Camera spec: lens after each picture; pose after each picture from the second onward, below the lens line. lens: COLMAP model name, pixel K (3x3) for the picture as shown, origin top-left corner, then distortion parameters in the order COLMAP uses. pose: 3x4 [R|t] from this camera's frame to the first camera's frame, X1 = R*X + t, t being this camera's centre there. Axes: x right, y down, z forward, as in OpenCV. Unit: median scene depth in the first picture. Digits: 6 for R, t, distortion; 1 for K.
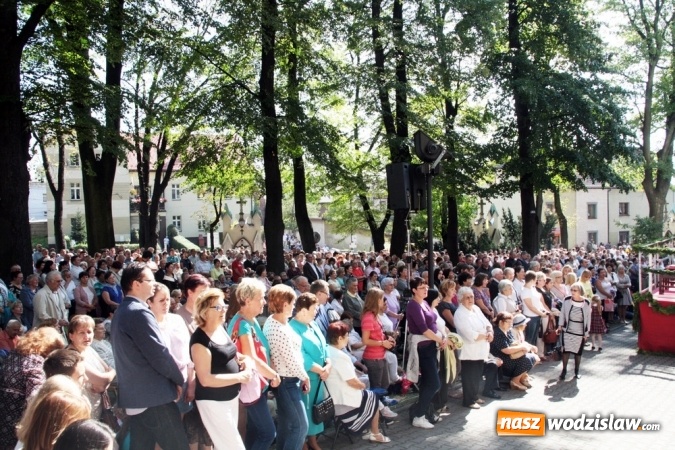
lens RADIAL K [[1033.2, 0, 337.5], [0, 1033.2, 225.0], [0, 0, 1]] dist [0.062536, 0.754293]
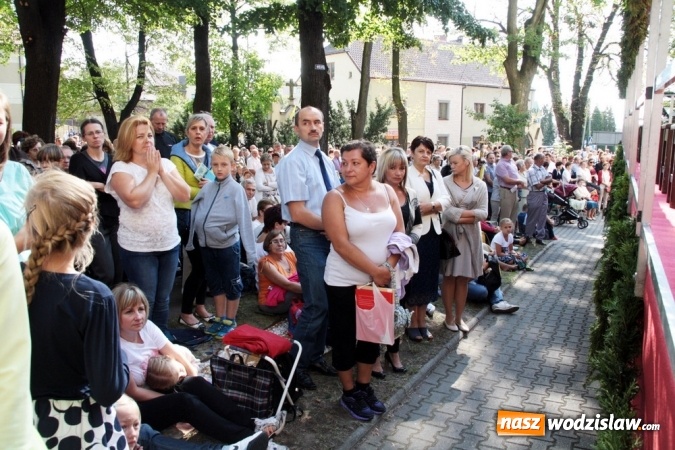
lens RADIAL K [[1033.2, 0, 337.5], [0, 1033.2, 225.0], [0, 0, 1]] dist [0.062536, 0.754293]
pose [[0.990800, 0.019261, 0.133959, 0.079618], [-0.031200, 0.995666, 0.087610, 0.013903], [-0.131691, -0.090984, 0.987107, 0.280862]]
